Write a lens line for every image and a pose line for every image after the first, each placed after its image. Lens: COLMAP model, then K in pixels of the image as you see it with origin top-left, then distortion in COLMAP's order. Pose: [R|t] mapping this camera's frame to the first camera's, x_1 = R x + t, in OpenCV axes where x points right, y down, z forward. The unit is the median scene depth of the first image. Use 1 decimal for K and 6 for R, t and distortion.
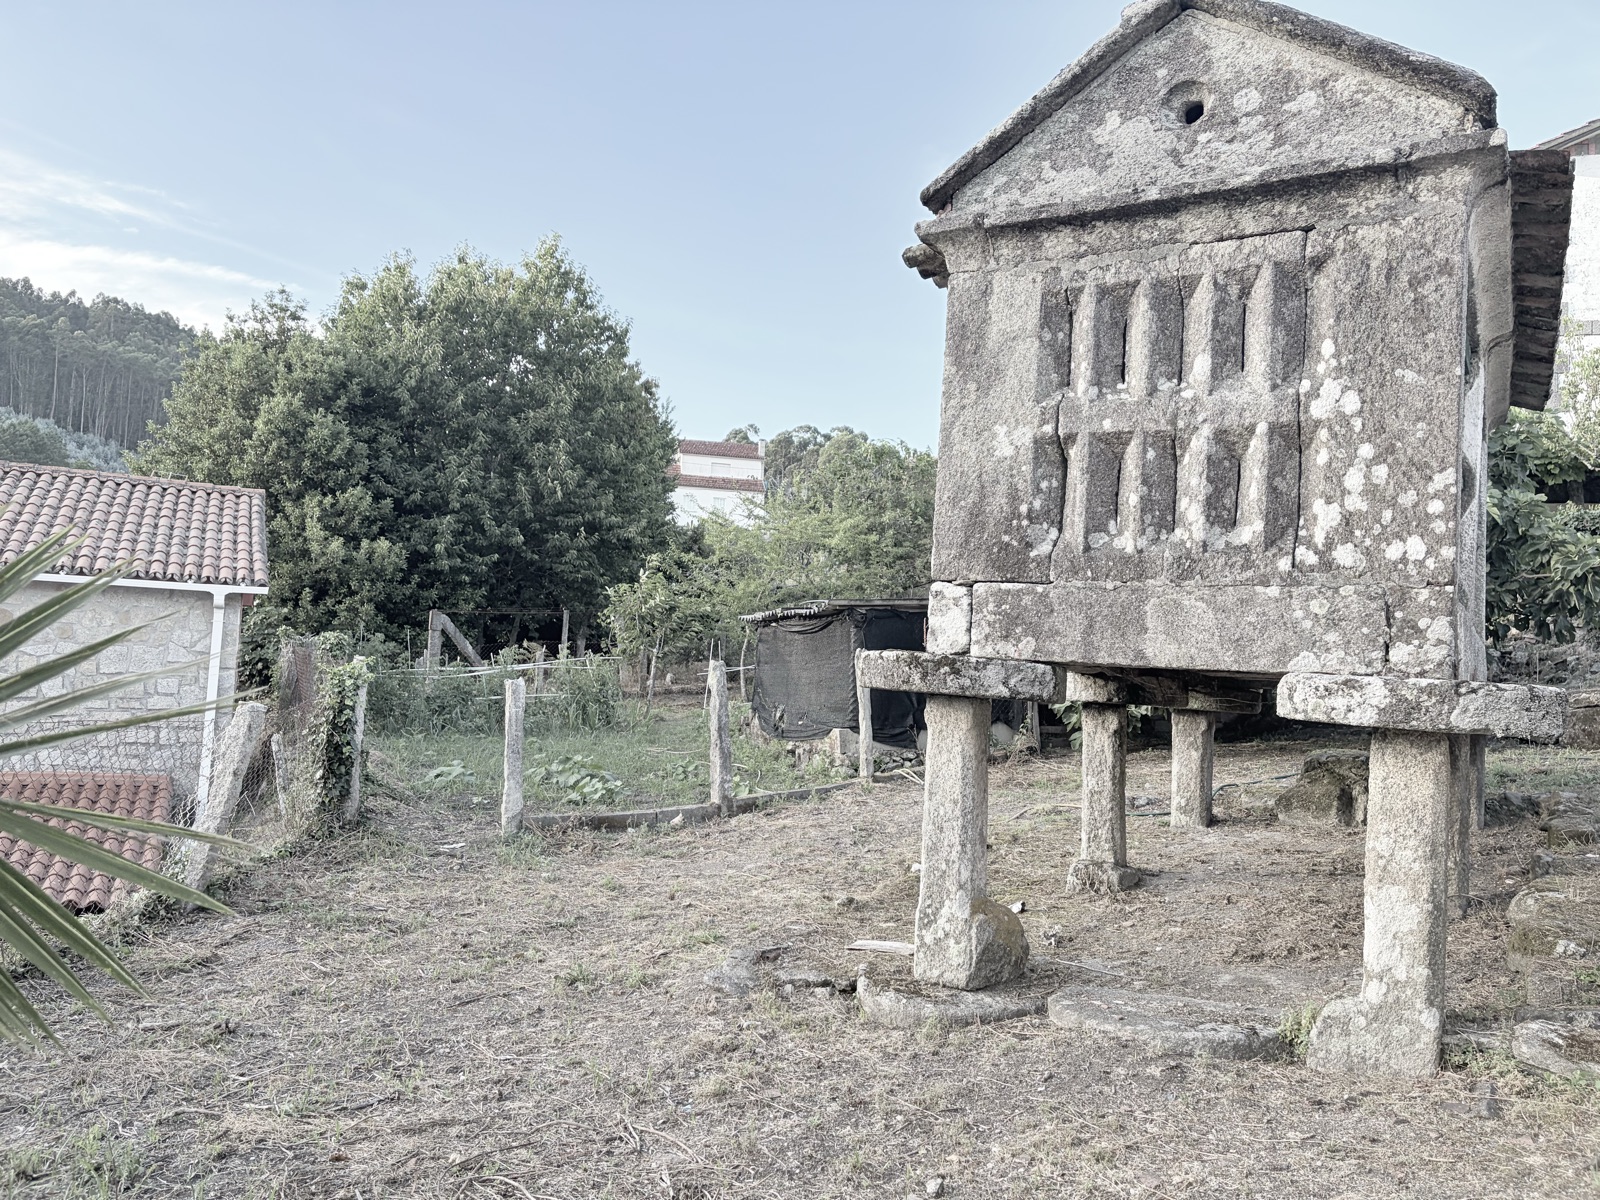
lens RADIAL K [[1206.0, 0, 784.4], [0, 1206.0, 603.2], [0, 0, 1]] dist [0.055718, -0.064301]
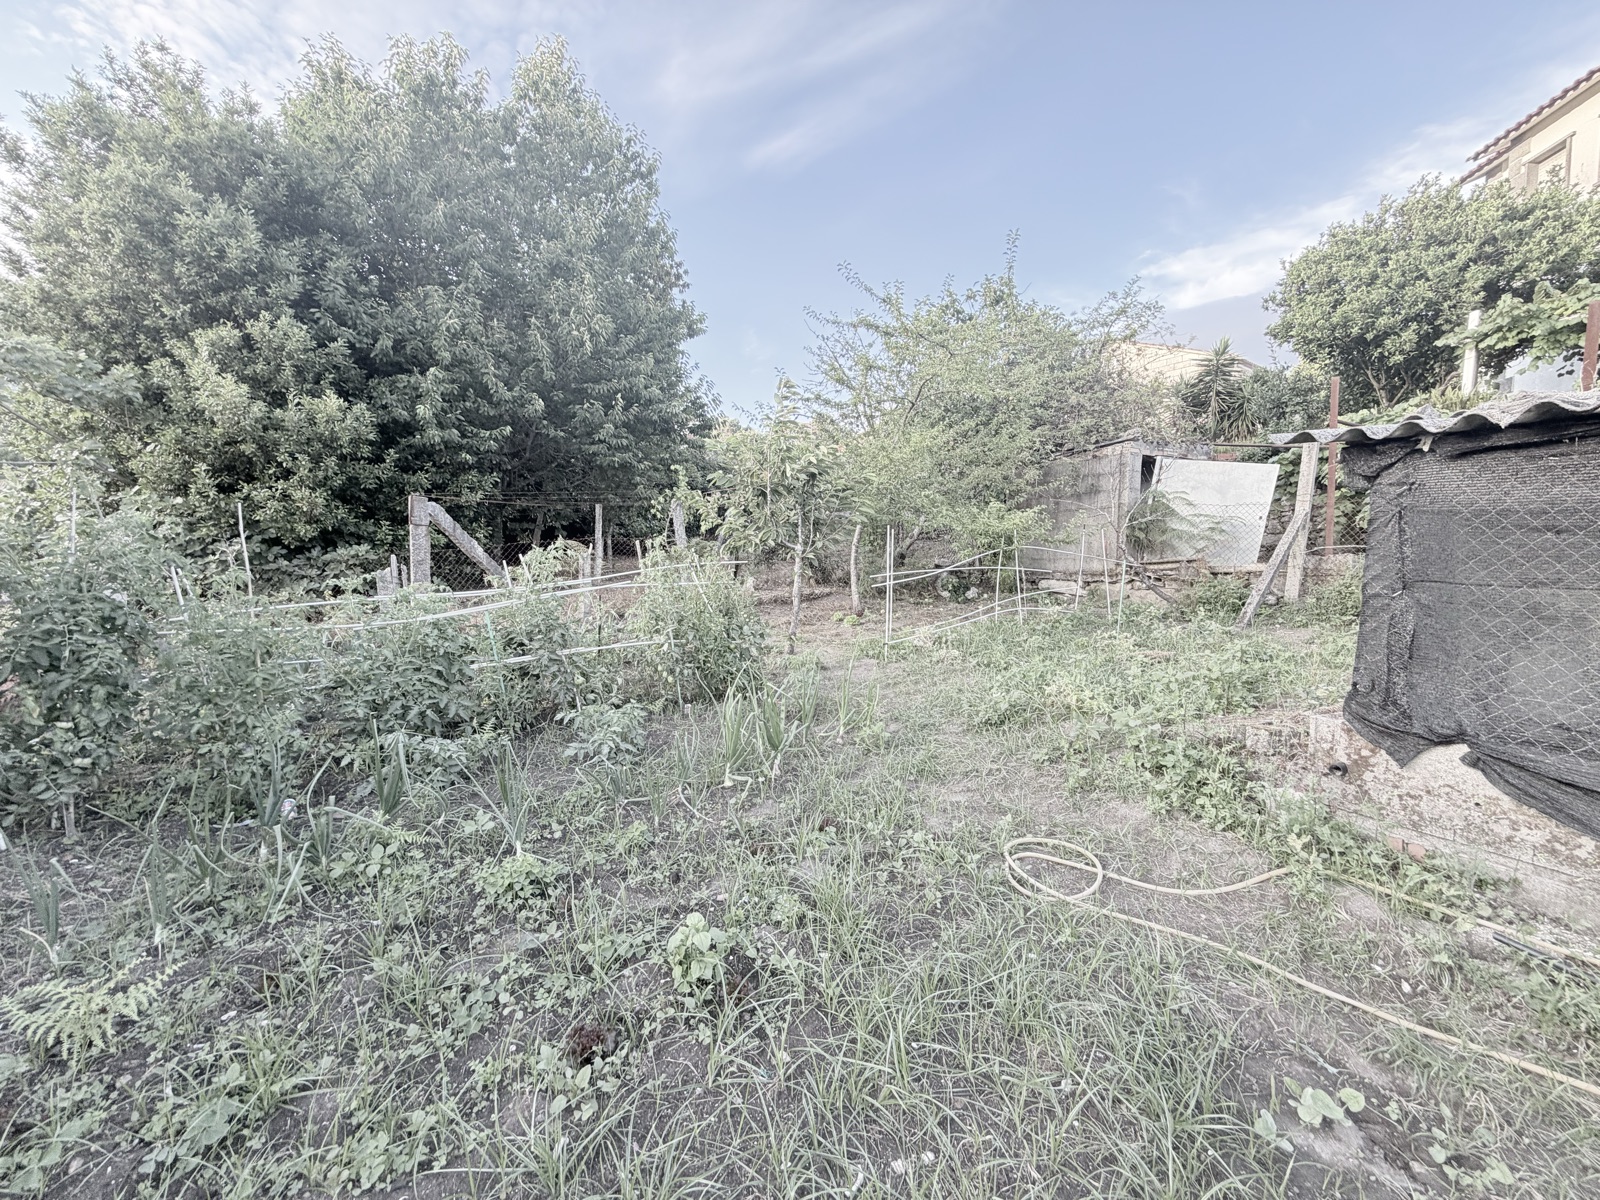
lens RADIAL K [[637.4, 0, 796.0], [0, 637.4, 590.8], [0, 0, 1]] dist [0.001311, 0.000005]
pose [[0.986585, -0.042014, 0.157750, -0.090689], [0.023921, 0.993091, 0.114886, 0.015247], [-0.161487, -0.109571, 0.980773, 0.404097]]
